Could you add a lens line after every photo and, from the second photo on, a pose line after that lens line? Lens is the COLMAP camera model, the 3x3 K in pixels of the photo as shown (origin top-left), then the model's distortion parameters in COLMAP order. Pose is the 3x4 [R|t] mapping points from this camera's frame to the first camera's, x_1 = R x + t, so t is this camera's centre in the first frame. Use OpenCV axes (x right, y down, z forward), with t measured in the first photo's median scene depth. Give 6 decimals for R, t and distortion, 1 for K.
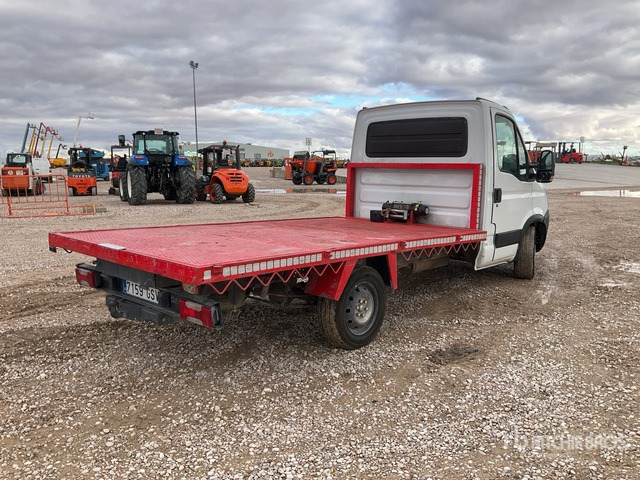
lens RADIAL K [[555.9, 0, 320.8], [0, 555.9, 239.9], [0, 0, 1]] dist [0.106875, 0.002853]
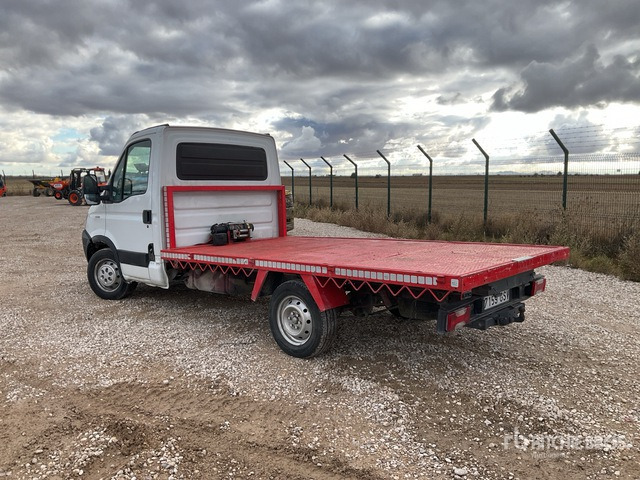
lens RADIAL K [[555.9, 0, 320.5], [0, 555.9, 239.7], [0, 0, 1]] dist [0.106875, 0.002853]
pose [[-0.044260, -0.099815, 0.994021, -0.888247], [0.151912, 0.982753, 0.105448, -0.119455], [-0.987402, 0.155671, -0.028334, 0.855039]]
